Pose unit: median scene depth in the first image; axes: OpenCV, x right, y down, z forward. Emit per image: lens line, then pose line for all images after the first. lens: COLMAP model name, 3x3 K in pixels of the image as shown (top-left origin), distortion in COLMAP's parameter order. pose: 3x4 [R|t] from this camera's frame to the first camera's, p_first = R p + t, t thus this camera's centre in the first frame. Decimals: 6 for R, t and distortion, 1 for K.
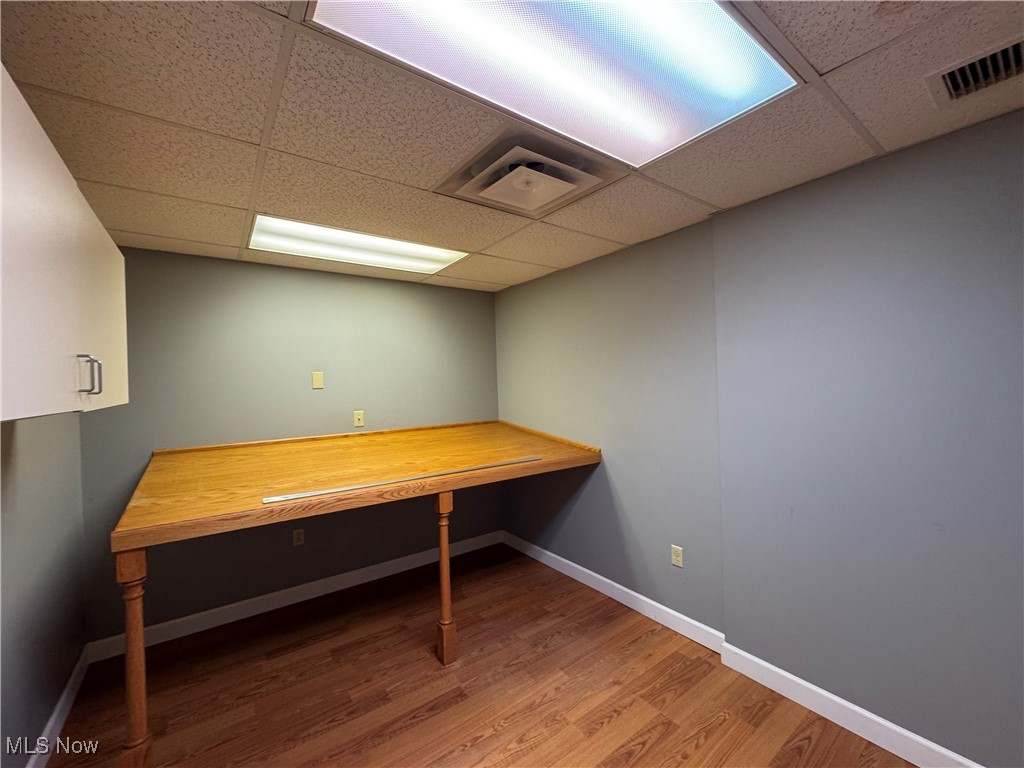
lens RADIAL K [[412.2, 0, 512.5], [0, 412.2, 381.7], [0, 0, 1]] dist [-0.000835, 0.000250]
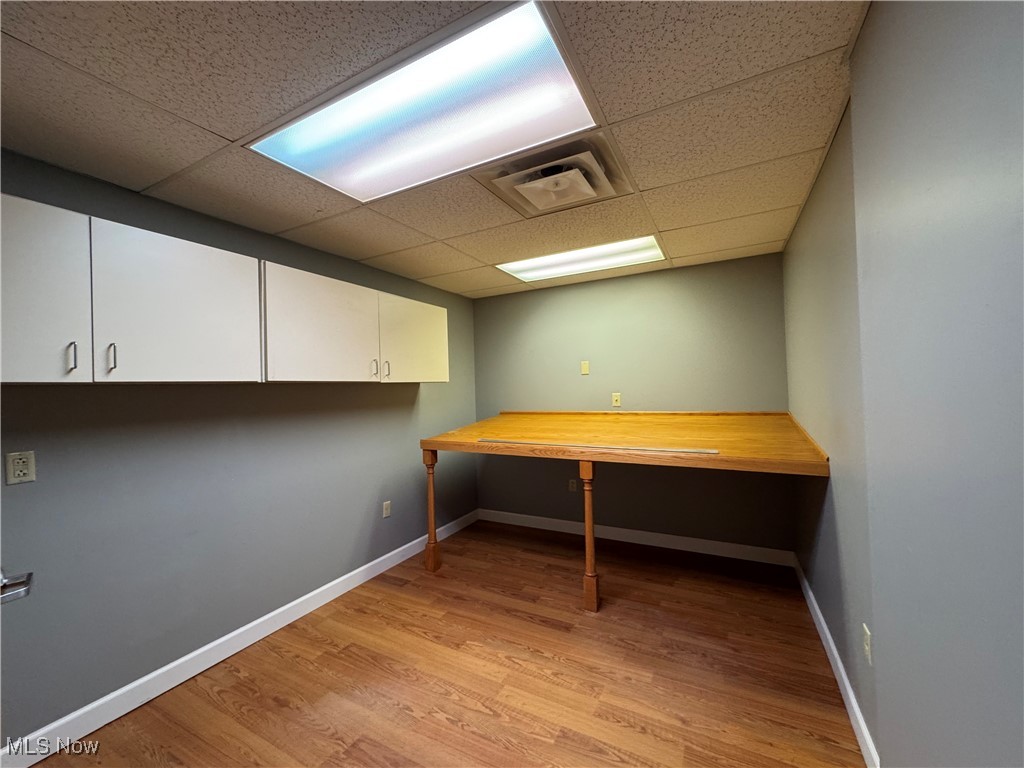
lens RADIAL K [[412.2, 0, 510.2], [0, 412.2, 379.7], [0, 0, 1]] dist [-0.000835, 0.000250]
pose [[0.436195, -0.006252, -0.899830, 0.774206], [0.019016, 0.999817, 0.002271, 0.033898], [0.899651, -0.018101, 0.436234, 0.307847]]
